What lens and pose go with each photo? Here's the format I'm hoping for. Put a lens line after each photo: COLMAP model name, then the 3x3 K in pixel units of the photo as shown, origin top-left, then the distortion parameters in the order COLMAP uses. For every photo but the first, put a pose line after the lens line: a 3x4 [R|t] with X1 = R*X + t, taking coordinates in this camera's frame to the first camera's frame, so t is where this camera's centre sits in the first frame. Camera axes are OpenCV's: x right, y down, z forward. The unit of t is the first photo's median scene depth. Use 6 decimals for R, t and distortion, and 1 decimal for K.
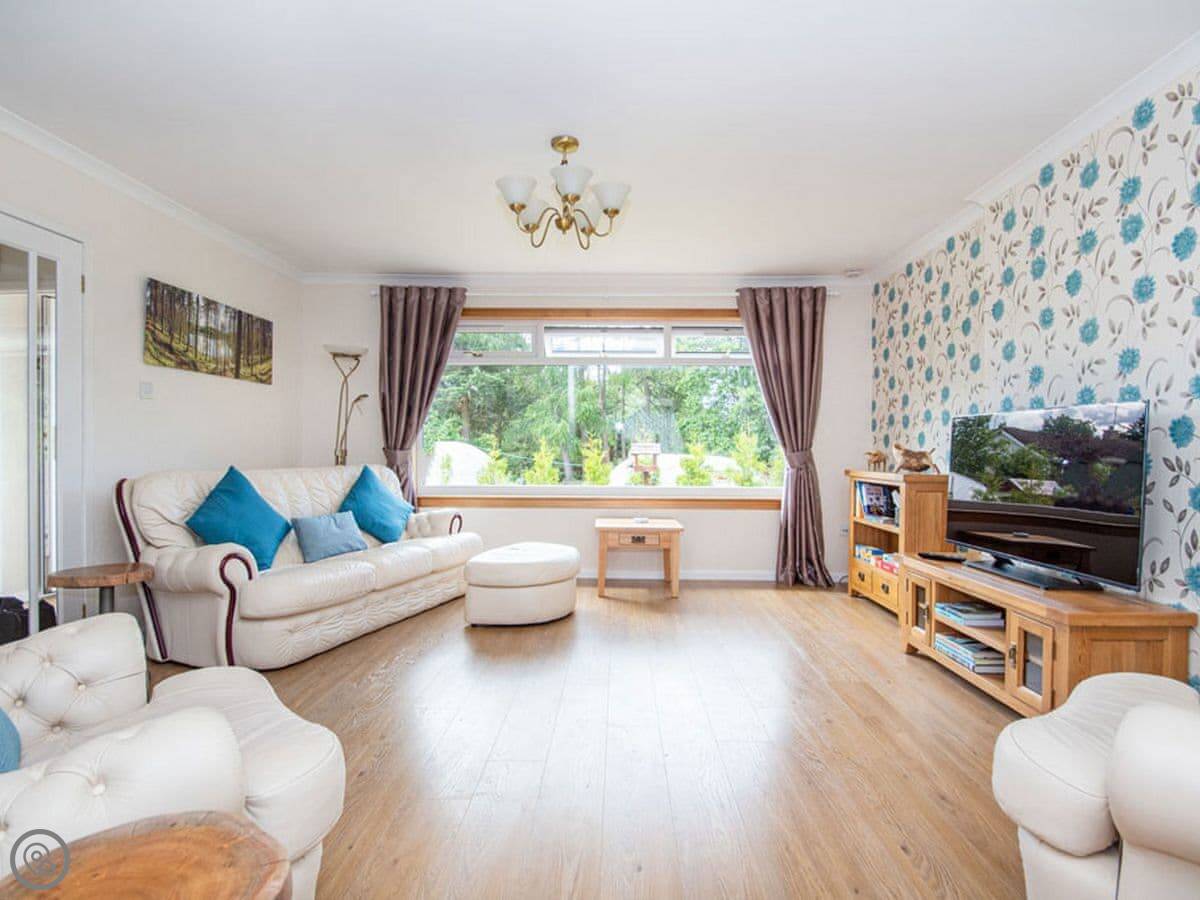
lens RADIAL K [[644.2, 0, 610.5], [0, 644.2, 454.9], [0, 0, 1]] dist [0.000269, -0.000009]
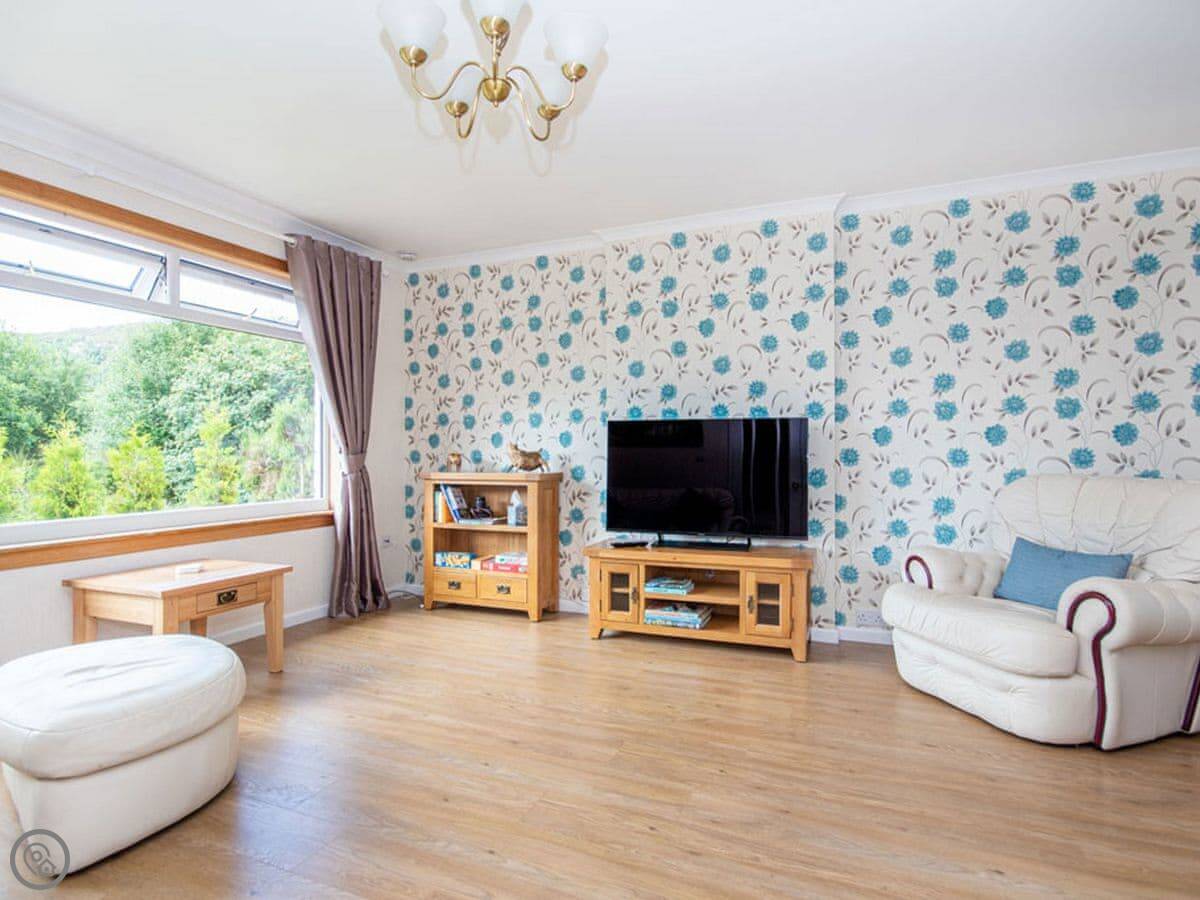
lens RADIAL K [[644.2, 0, 610.5], [0, 644.2, 454.9], [0, 0, 1]] dist [0.000269, -0.000009]
pose [[0.364192, -0.010957, 0.931259, -0.428267], [0.011458, 0.999908, 0.007284, -0.005835], [-0.931253, 0.008018, 0.364284, 0.469416]]
